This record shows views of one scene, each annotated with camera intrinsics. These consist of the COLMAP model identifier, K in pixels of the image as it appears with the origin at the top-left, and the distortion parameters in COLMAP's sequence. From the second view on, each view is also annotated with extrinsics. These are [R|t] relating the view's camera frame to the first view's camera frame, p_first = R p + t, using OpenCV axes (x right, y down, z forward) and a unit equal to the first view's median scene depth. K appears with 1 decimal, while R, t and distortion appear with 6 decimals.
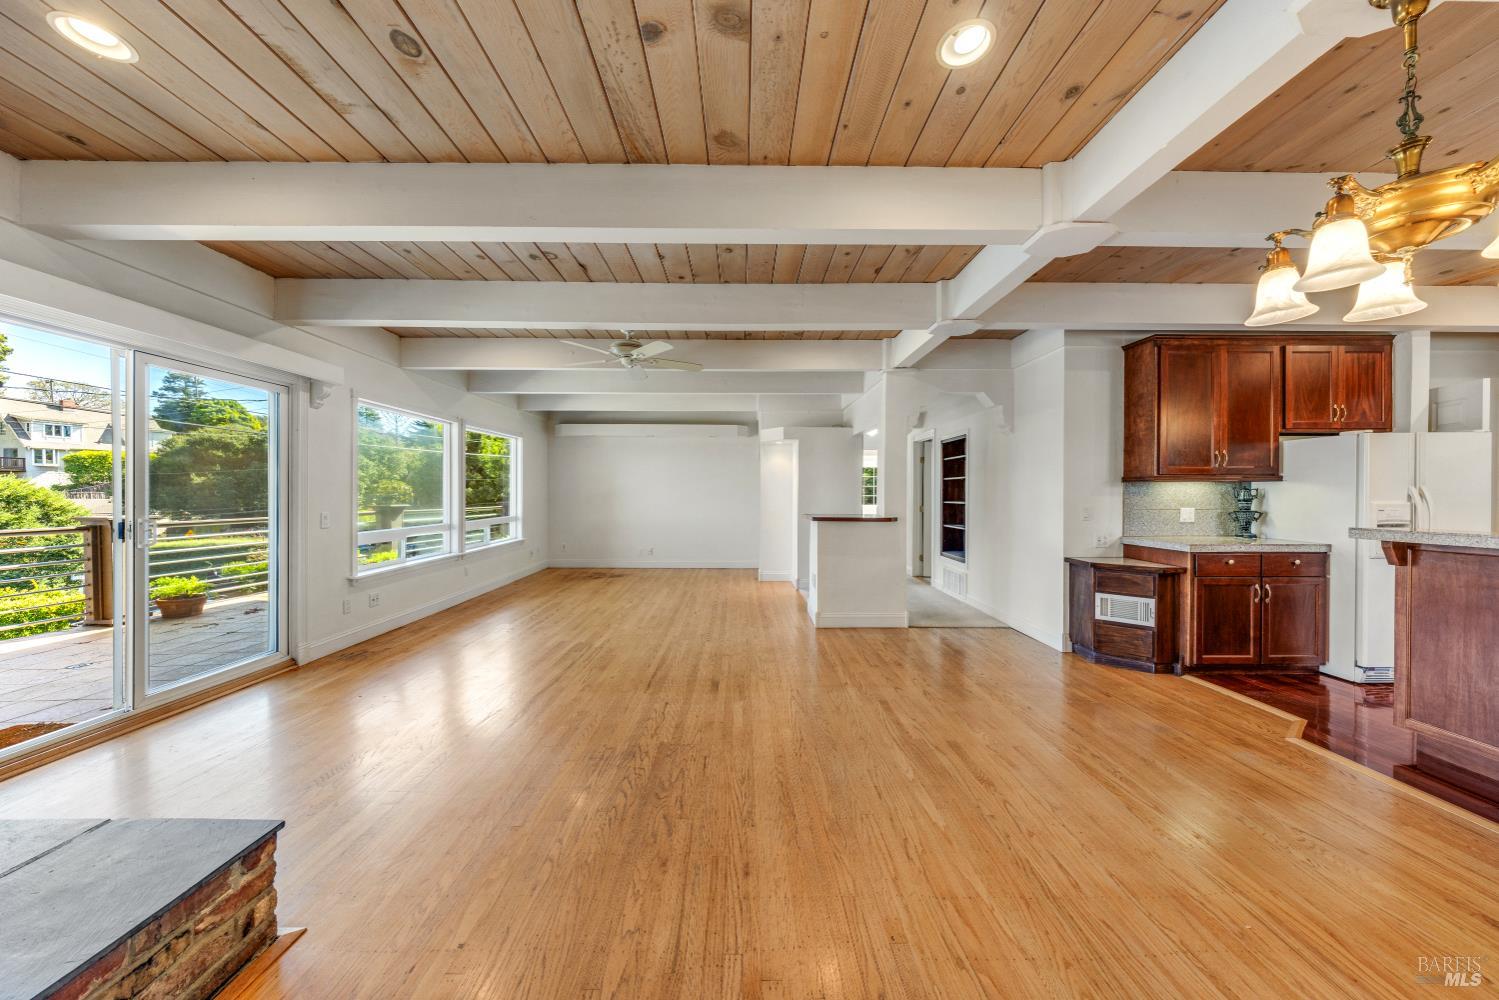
lens RADIAL K [[499.8, 0, 749.5], [0, 499.8, 500.0], [0, 0, 1]] dist [0.007827, -0.000042]
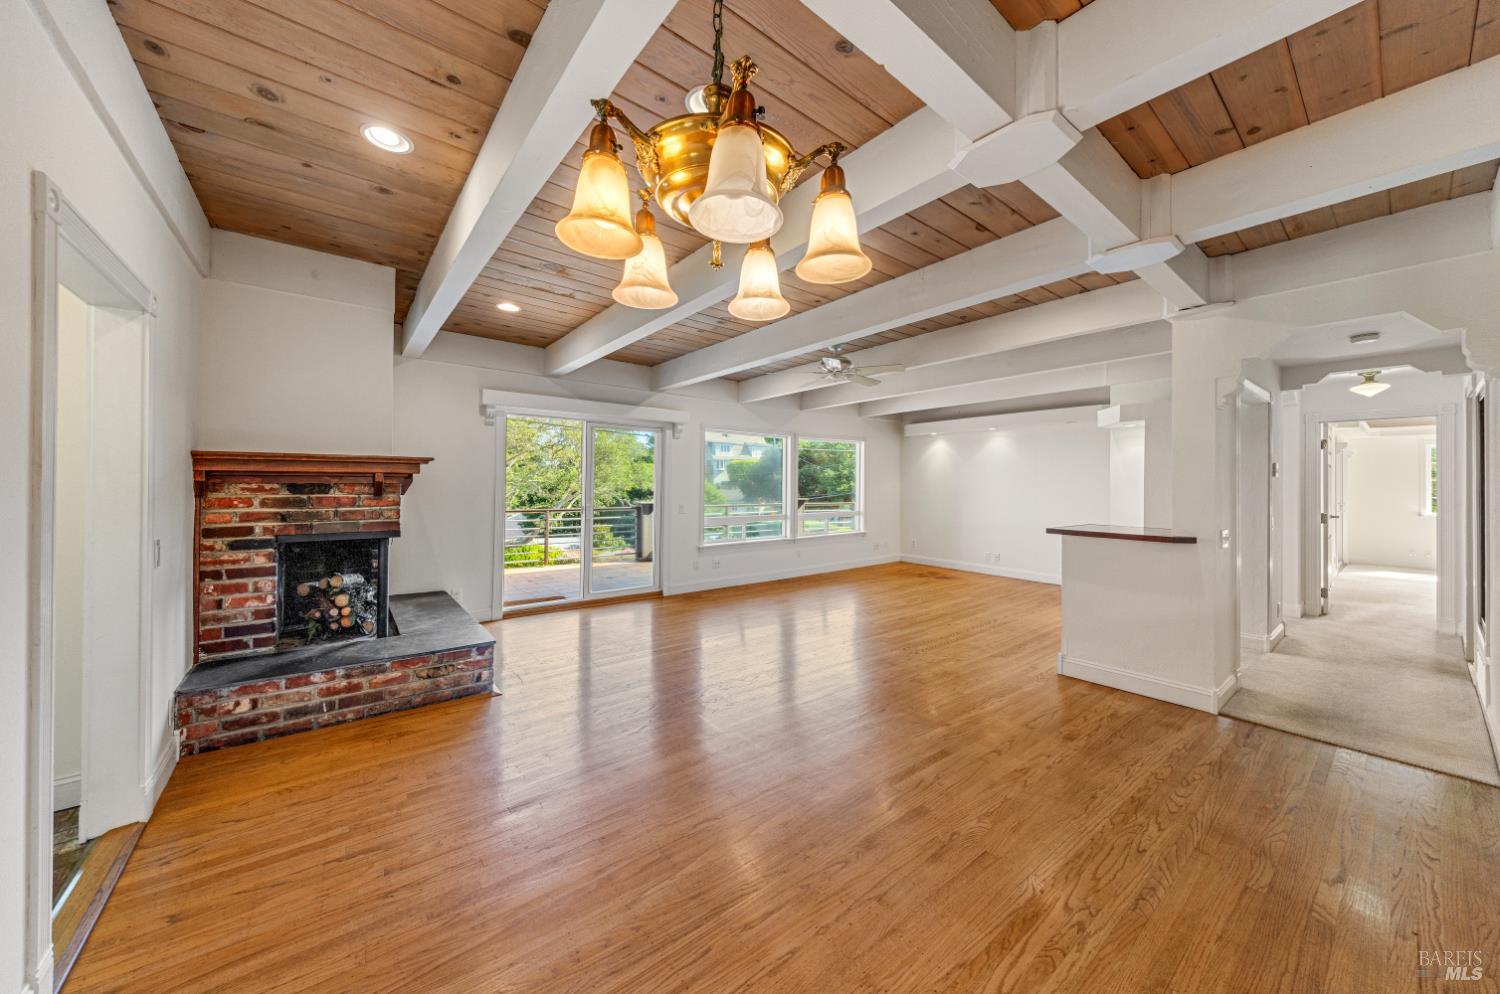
lens RADIAL K [[525.8, 0, 757.6], [0, 525.8, 489.1], [0, 0, 1]] dist [0.010682, -0.000330]
pose [[0.618503, 0.008683, -0.785734, 0.482346], [-0.015874, 0.999873, -0.001446, -0.017732], [0.785622, 0.013367, 0.618563, 0.130873]]
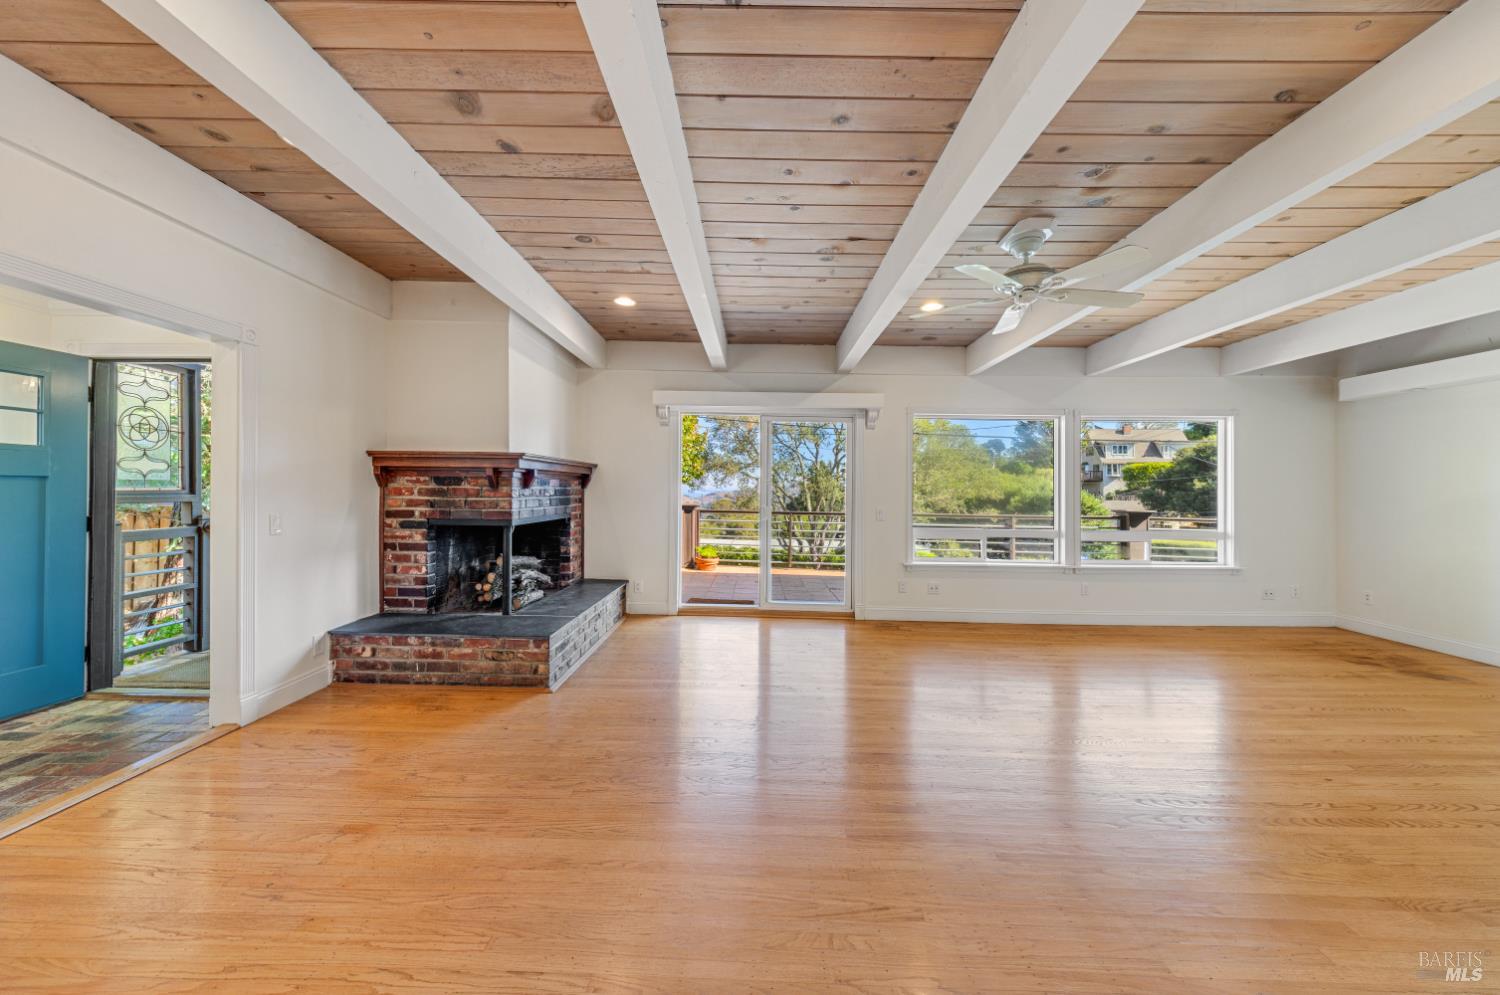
lens RADIAL K [[525.8, 0, 757.6], [0, 525.8, 489.6], [0, 0, 1]] dist [0.010682, -0.000330]
pose [[-0.019179, -0.002712, -0.999812, 0.401217], [-0.027795, 0.999611, -0.002179, -0.008989], [0.999430, 0.027748, -0.019246, 0.564308]]
